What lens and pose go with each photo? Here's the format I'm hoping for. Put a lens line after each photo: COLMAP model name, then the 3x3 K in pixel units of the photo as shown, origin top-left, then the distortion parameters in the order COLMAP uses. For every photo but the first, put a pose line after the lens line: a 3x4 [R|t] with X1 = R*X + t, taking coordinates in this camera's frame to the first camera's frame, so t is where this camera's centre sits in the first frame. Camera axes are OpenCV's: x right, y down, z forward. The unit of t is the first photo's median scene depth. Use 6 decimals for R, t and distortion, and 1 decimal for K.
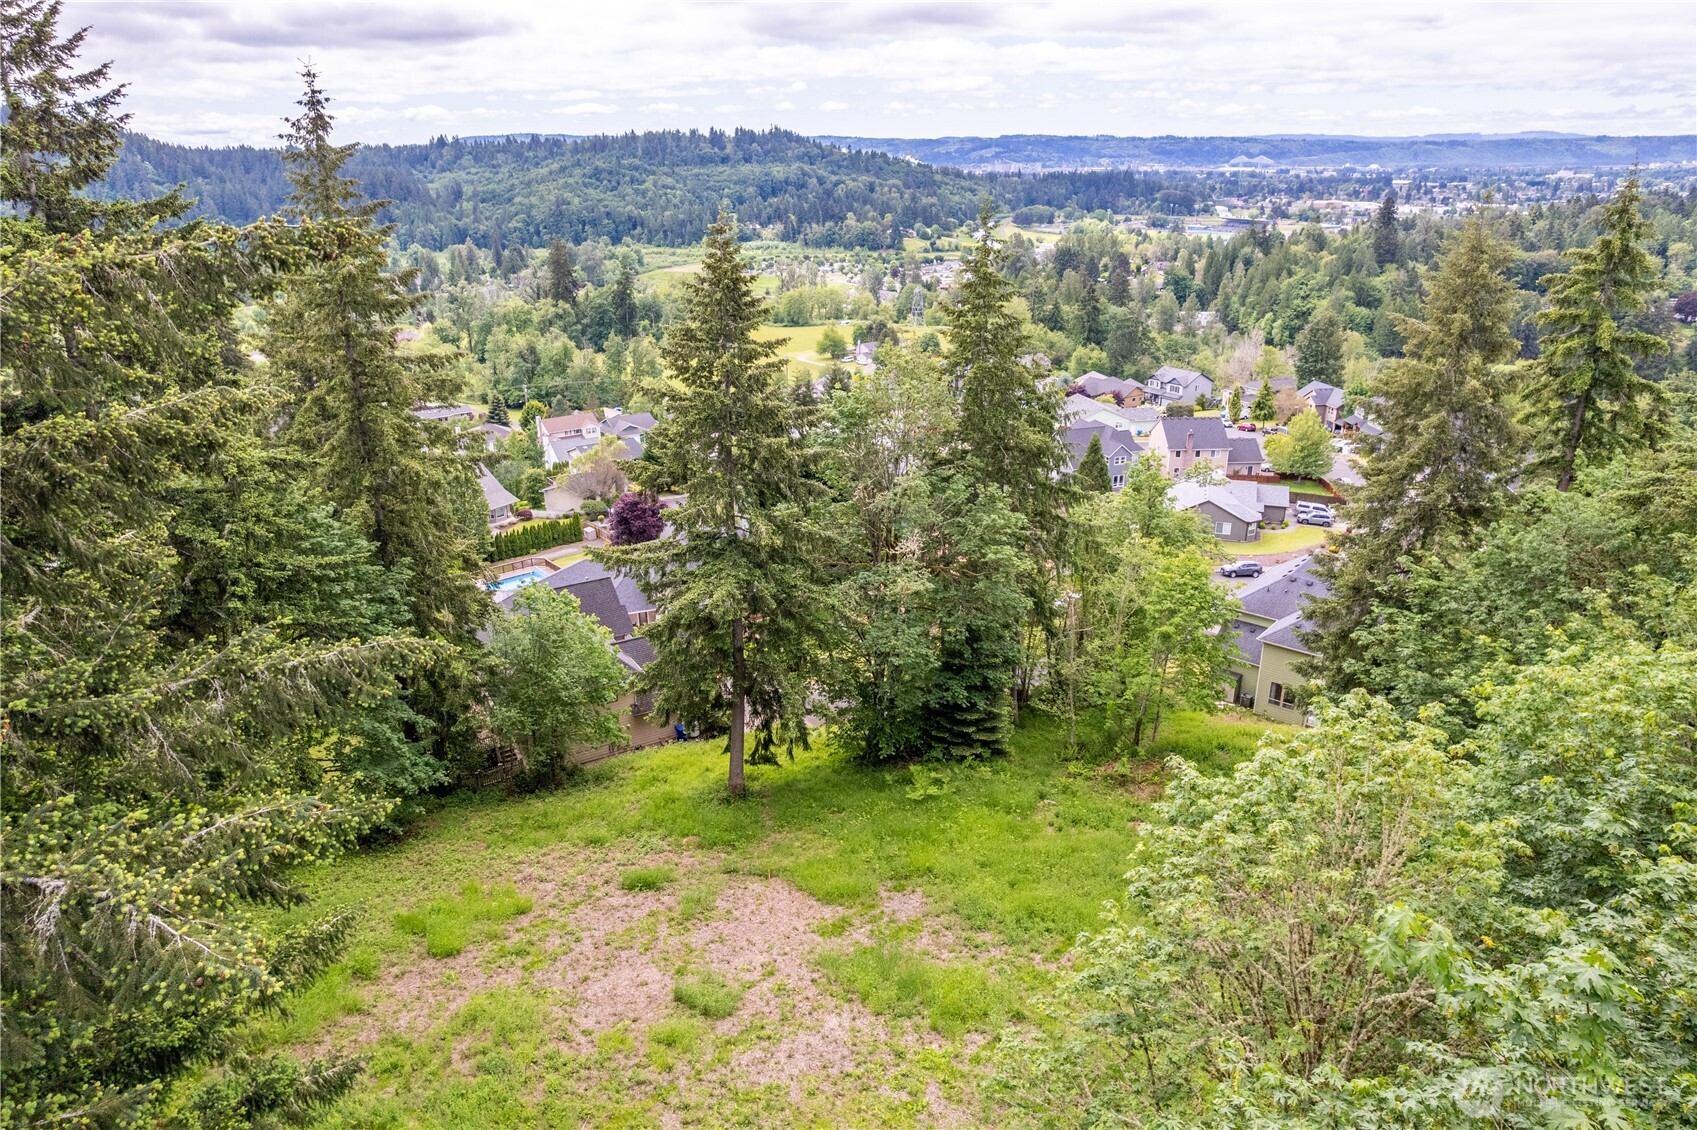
lens RADIAL K [[1088.6, 0, 848.5], [0, 1088.6, 565.0], [0, 0, 1]] dist [-0.030770, 0.000414]
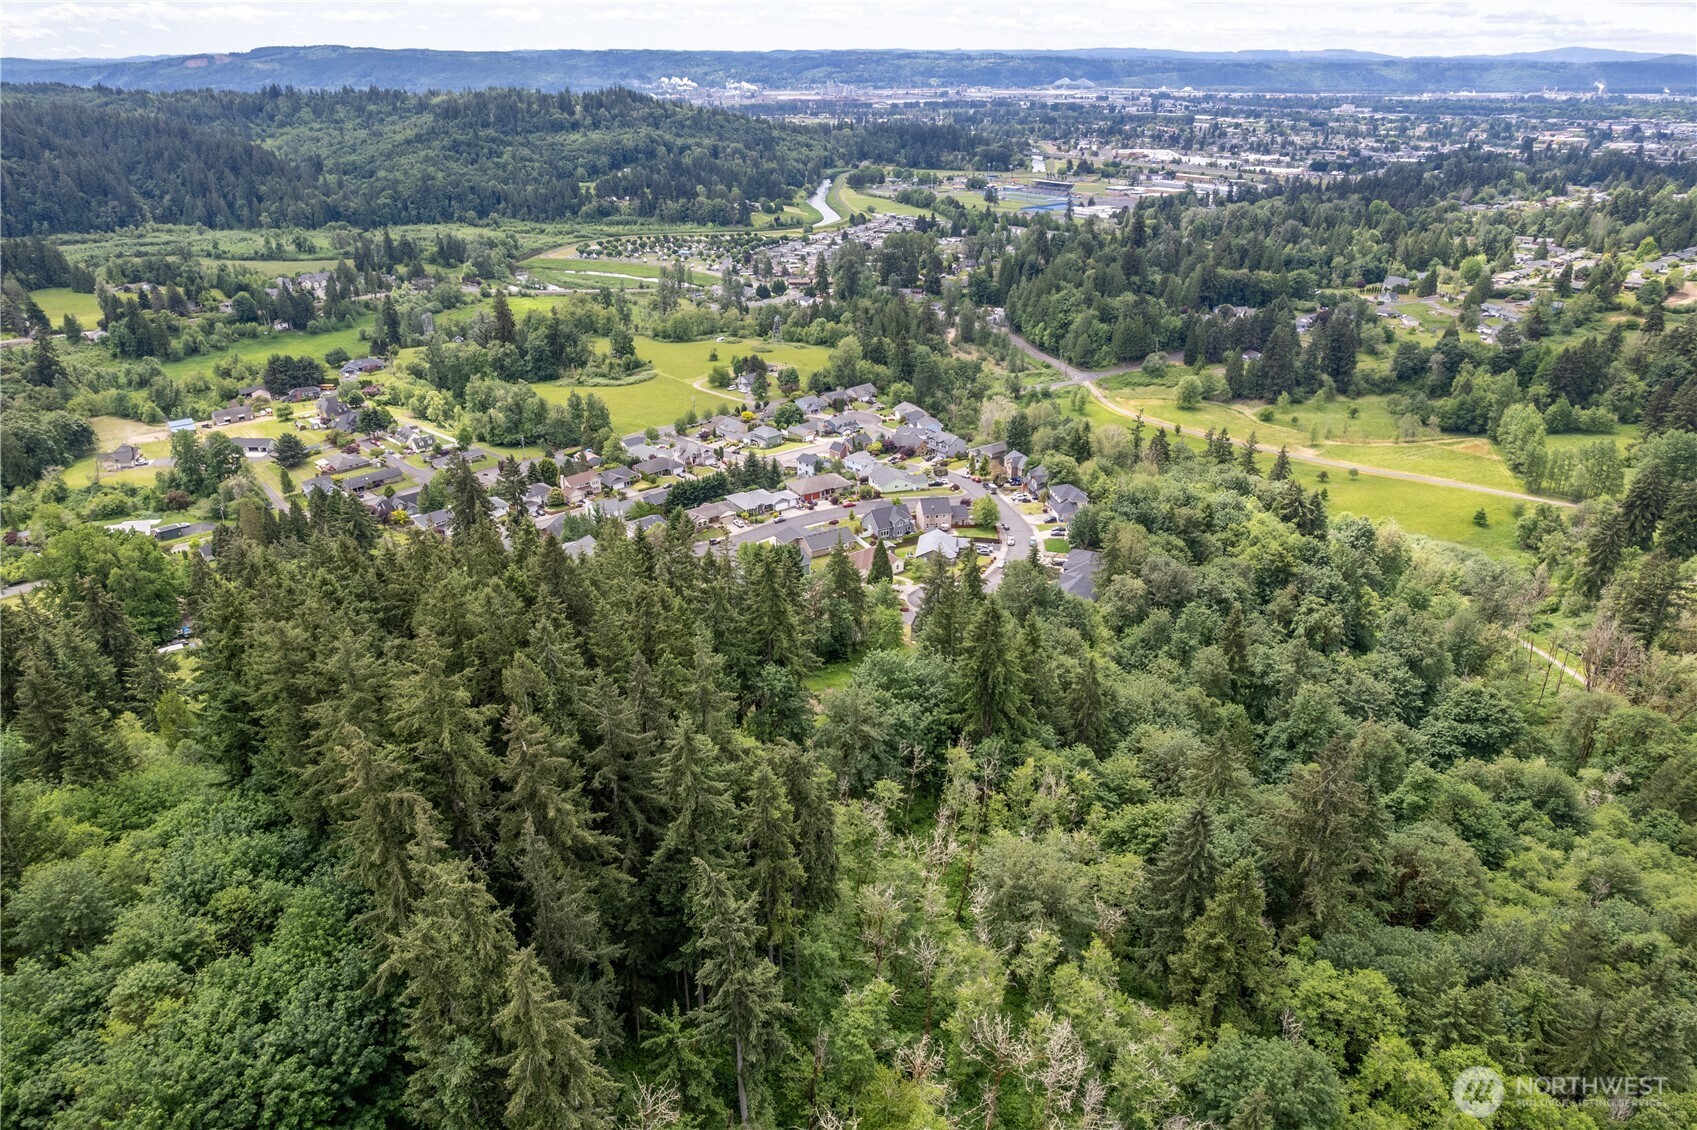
lens RADIAL K [[1088.6, 0, 848.5], [0, 1088.6, 565.0], [0, 0, 1]] dist [-0.030770, 0.000414]
pose [[0.989553, -0.050368, 0.135083, -0.018555], [0.040111, 0.996177, 0.077608, -0.023761], [-0.138475, -0.071379, 0.987790, -0.142104]]
